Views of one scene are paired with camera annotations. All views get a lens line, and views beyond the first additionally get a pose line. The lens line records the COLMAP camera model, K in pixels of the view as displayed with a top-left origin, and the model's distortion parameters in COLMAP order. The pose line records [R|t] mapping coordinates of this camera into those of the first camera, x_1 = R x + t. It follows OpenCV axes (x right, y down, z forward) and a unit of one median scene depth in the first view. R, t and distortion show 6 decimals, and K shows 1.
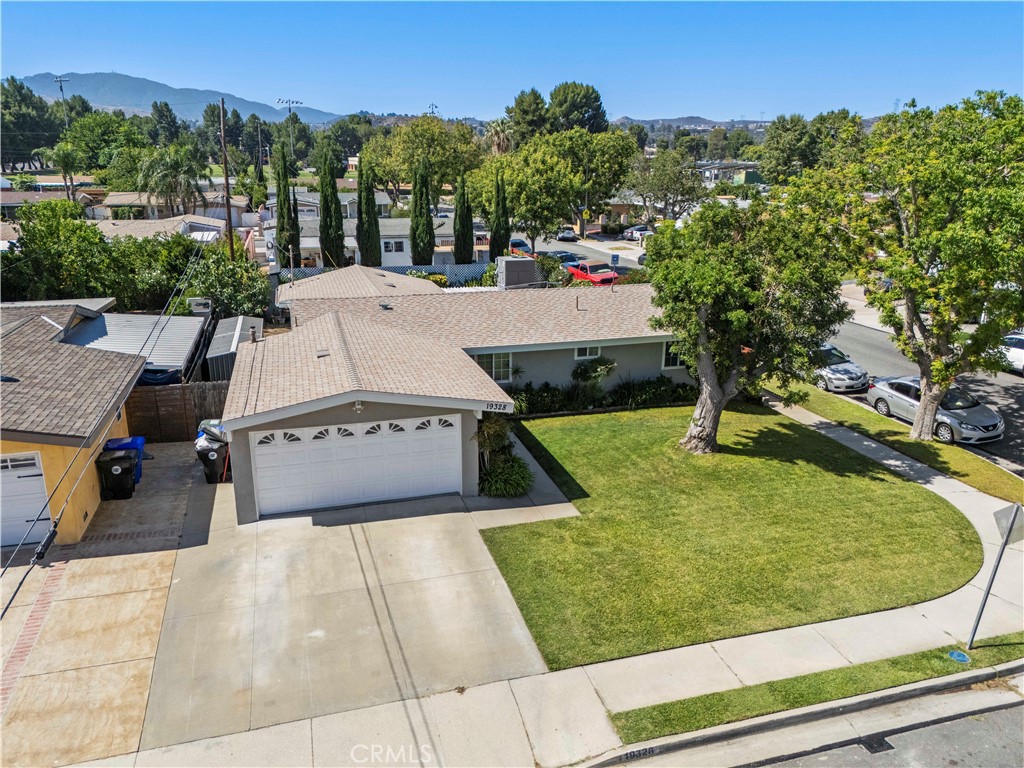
lens RADIAL K [[757.4, 0, 510.6], [0, 757.4, 387.4], [0, 0, 1]] dist [0.060316, -0.047464]
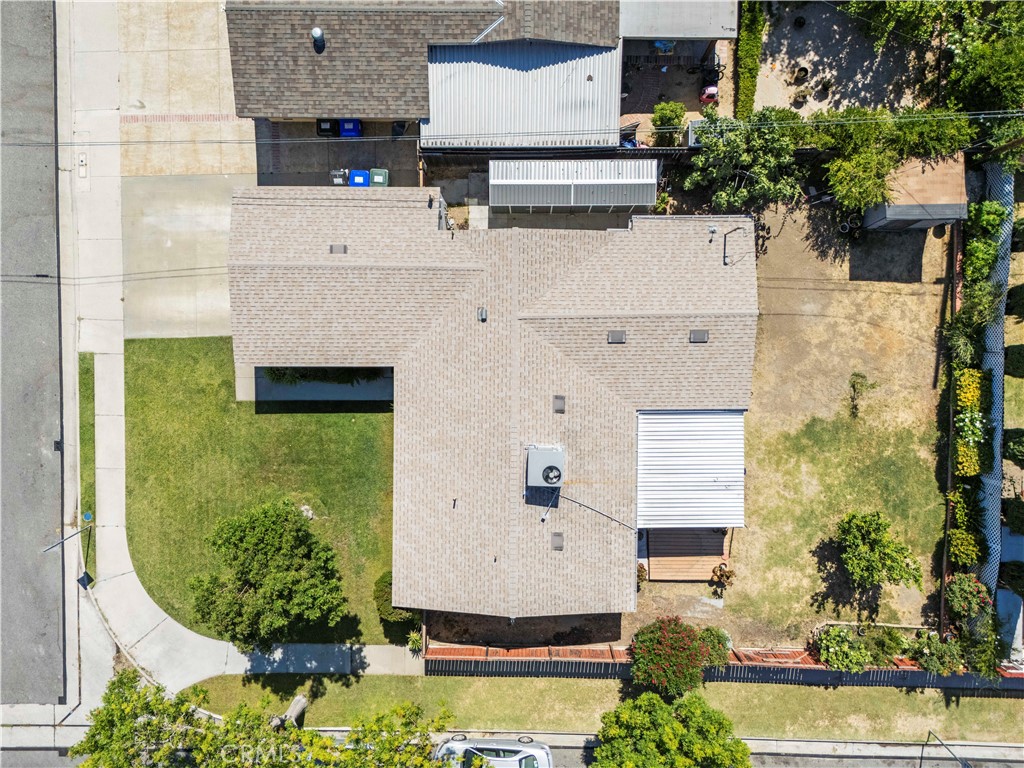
lens RADIAL K [[757.4, 0, 509.1], [0, 757.4, 385.0], [0, 0, 1]] dist [0.060316, -0.047464]
pose [[-0.289067, 0.956978, 0.025175, -0.149831], [-0.256135, -0.102654, 0.961175, -1.544942], [0.922407, 0.271396, 0.274789, 1.042090]]
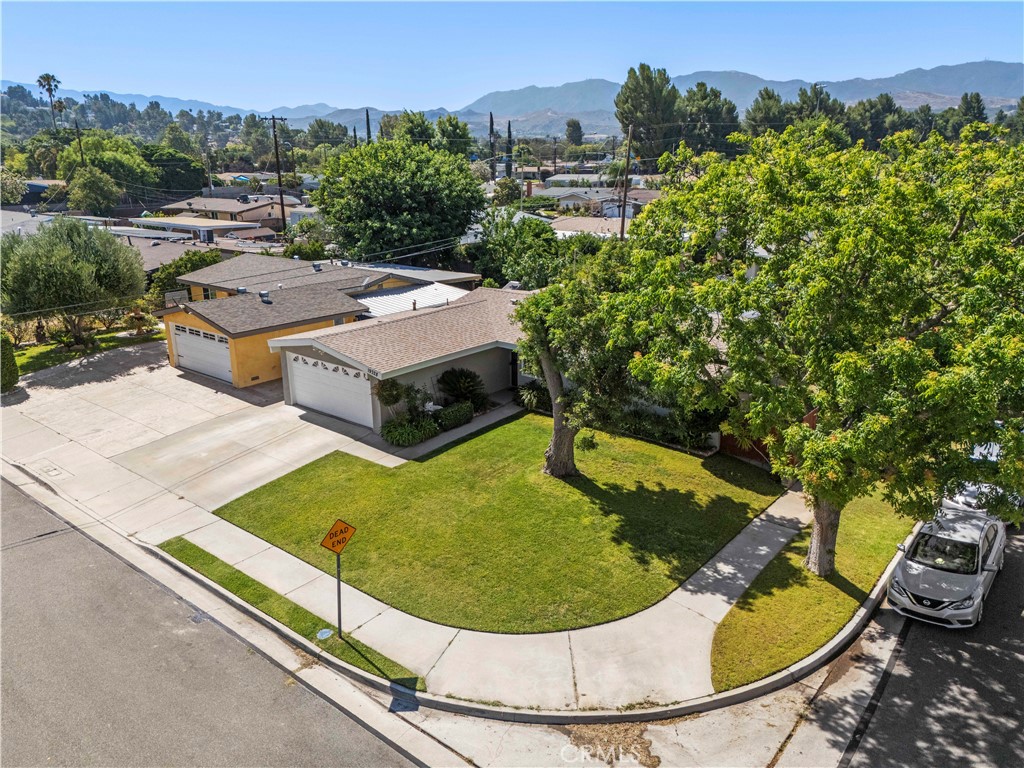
lens RADIAL K [[757.4, 0, 512.5], [0, 757.4, 376.9], [0, 0, 1]] dist [0.060316, -0.047464]
pose [[0.561581, 0.224694, -0.796329, 1.175495], [-0.226559, 0.967398, 0.113191, -0.173794], [0.795800, 0.116850, 0.594179, 0.354103]]
